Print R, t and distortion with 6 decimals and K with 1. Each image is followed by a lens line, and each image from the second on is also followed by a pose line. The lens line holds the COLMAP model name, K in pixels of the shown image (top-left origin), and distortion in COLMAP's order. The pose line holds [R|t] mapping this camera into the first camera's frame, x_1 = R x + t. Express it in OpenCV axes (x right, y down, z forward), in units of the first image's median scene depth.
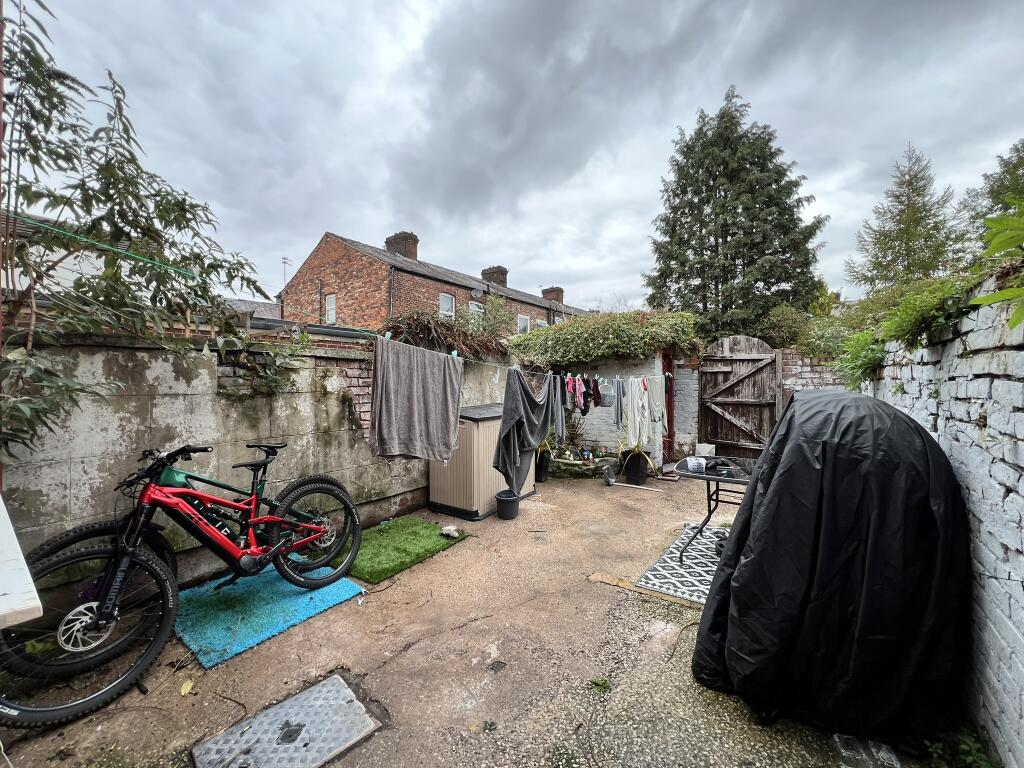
lens RADIAL K [[410.3, 0, 512.6], [0, 410.3, 384.8], [0, 0, 1]] dist [-0.003017, 0.000527]
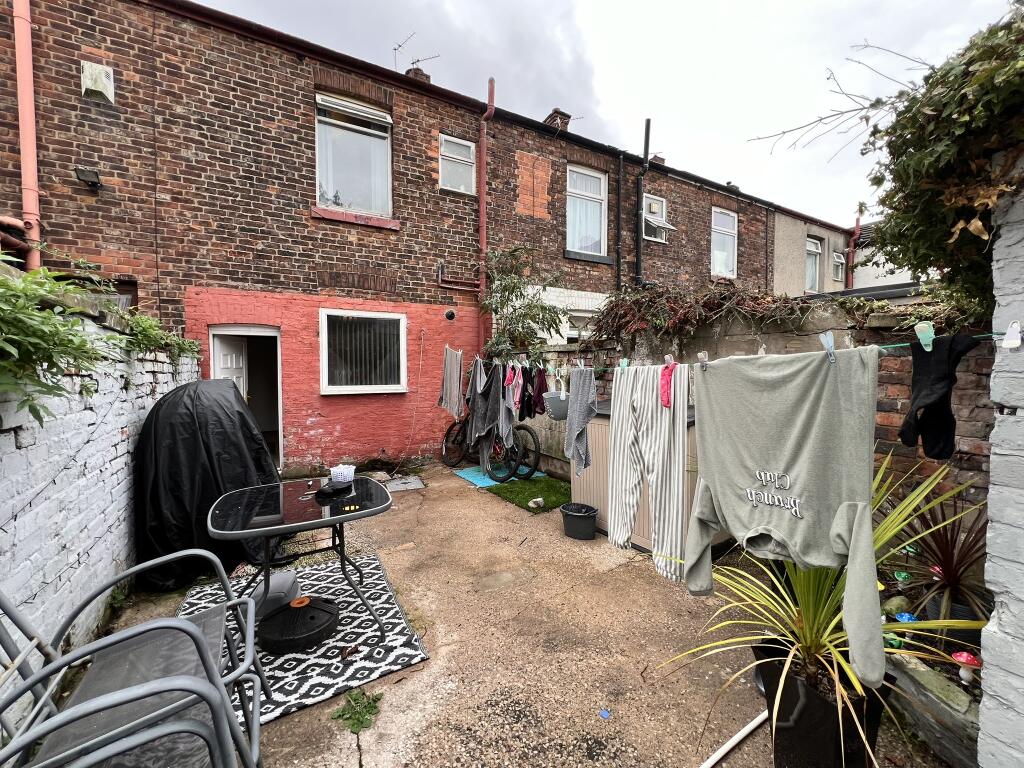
lens RADIAL K [[410.3, 0, 512.3], [0, 410.3, 384.1], [0, 0, 1]] dist [-0.003017, 0.000527]
pose [[-0.415183, 0.044135, -0.908666, 0.986802], [0.005538, 0.998927, 0.045989, -0.021579], [0.909721, 0.014062, -0.414982, 1.554540]]
